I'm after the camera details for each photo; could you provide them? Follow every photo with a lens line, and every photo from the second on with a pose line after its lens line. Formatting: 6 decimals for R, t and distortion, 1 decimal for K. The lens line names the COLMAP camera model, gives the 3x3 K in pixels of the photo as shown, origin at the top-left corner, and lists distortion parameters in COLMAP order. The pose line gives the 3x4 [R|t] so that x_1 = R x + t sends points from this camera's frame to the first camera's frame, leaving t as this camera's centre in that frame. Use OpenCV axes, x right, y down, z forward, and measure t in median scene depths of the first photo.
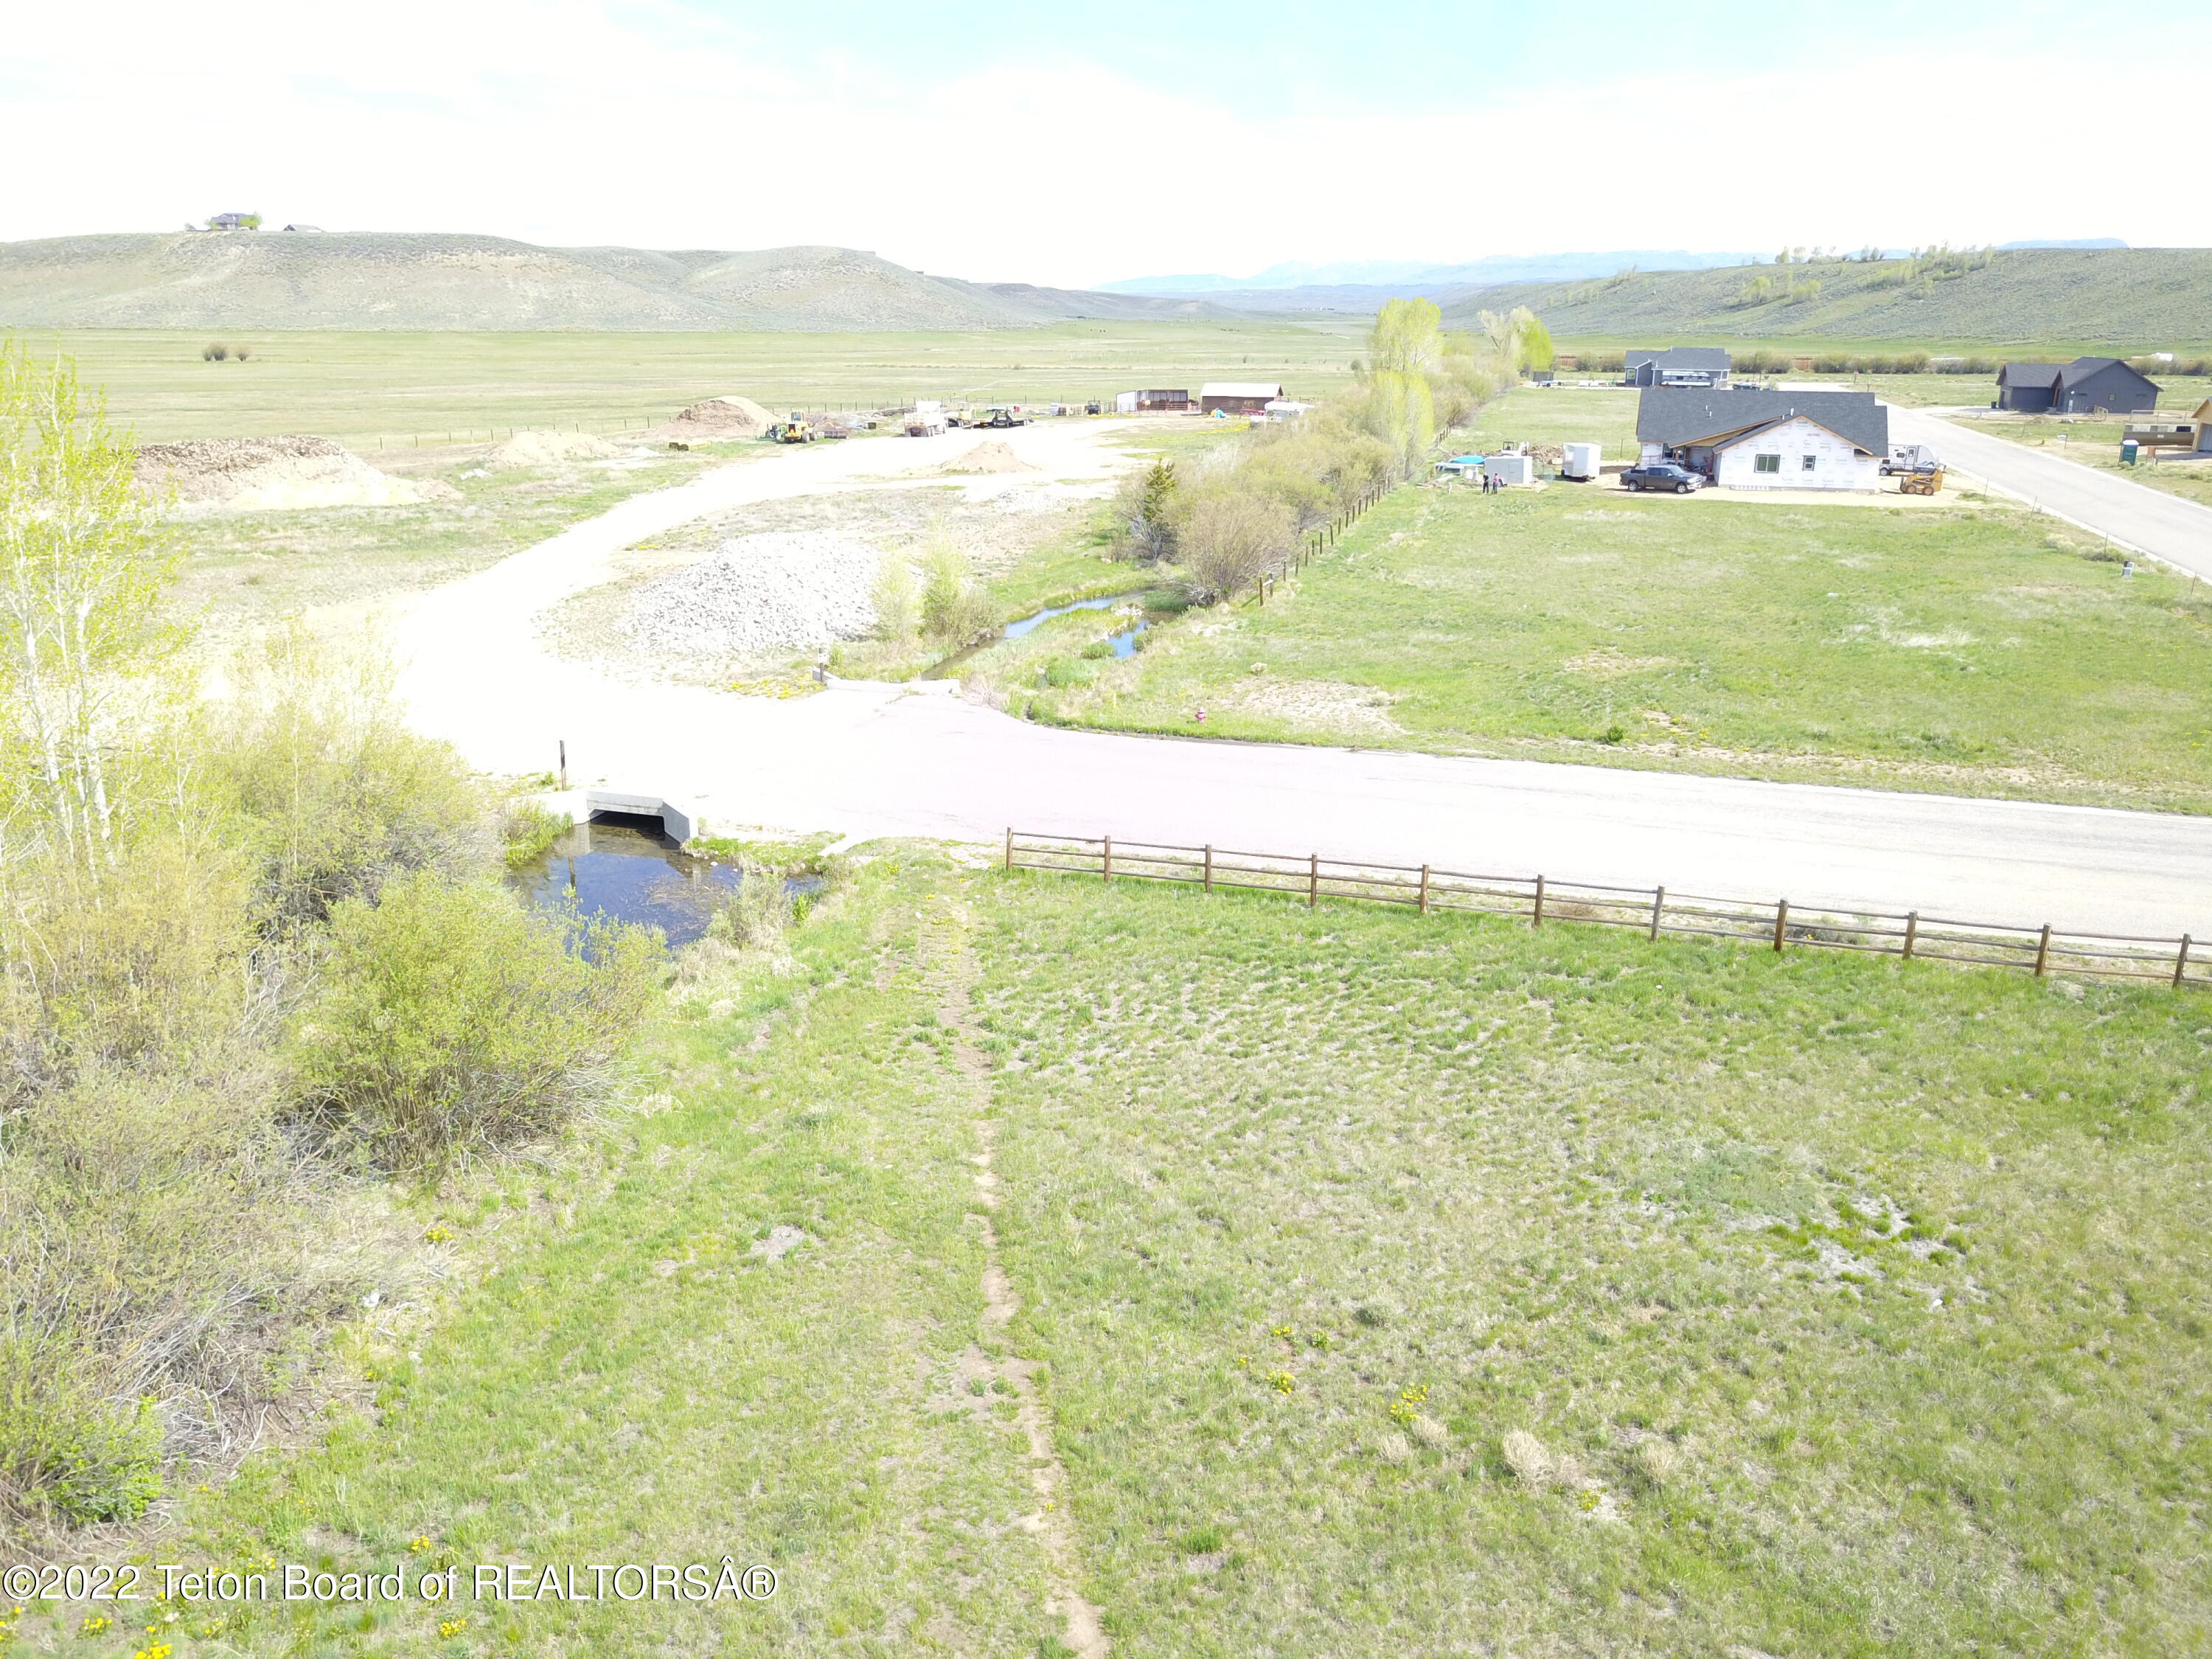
lens RADIAL K [[1699.7, 0, 1113.5], [0, 1699.7, 827.7], [0, 0, 1]] dist [0.011466, -0.000942]
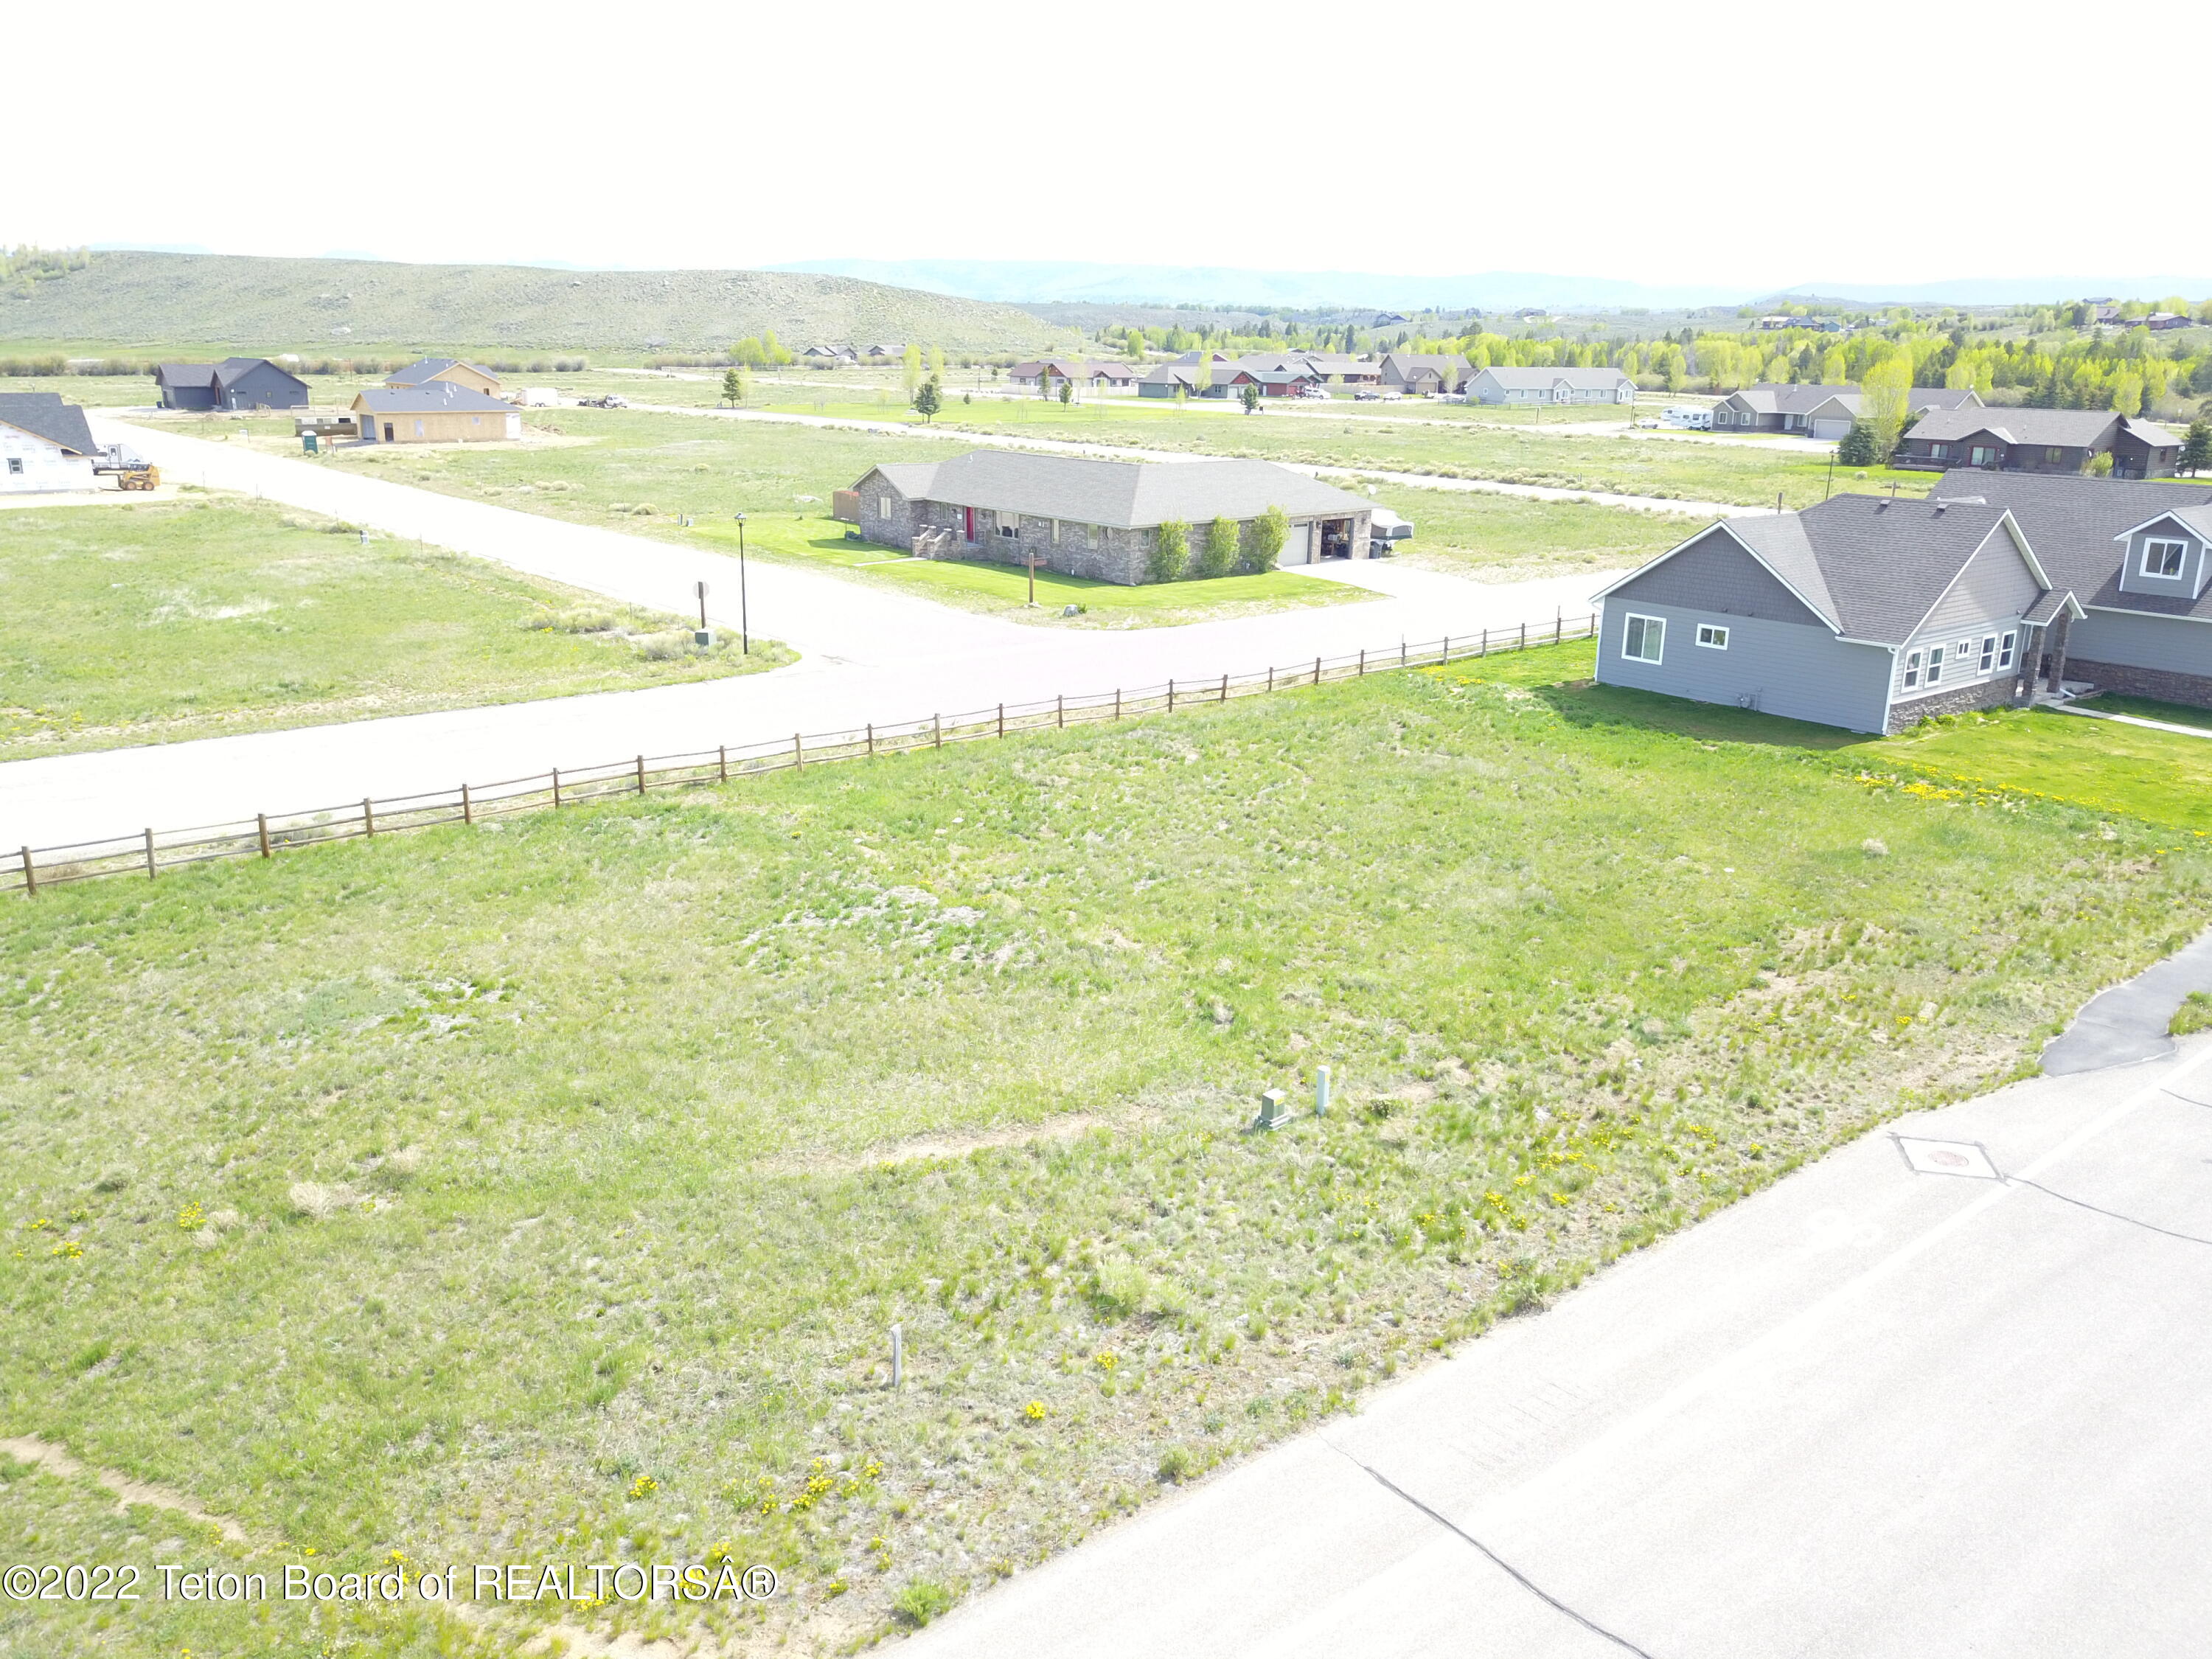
lens RADIAL K [[1699.7, 0, 1098.0], [0, 1699.7, 823.2], [0, 0, 1]] dist [0.011466, -0.000942]
pose [[0.563229, -0.226747, 0.794581, -0.205347], [0.229953, 0.966637, 0.112847, 0.047216], [-0.793659, 0.119158, 0.596579, -0.145796]]
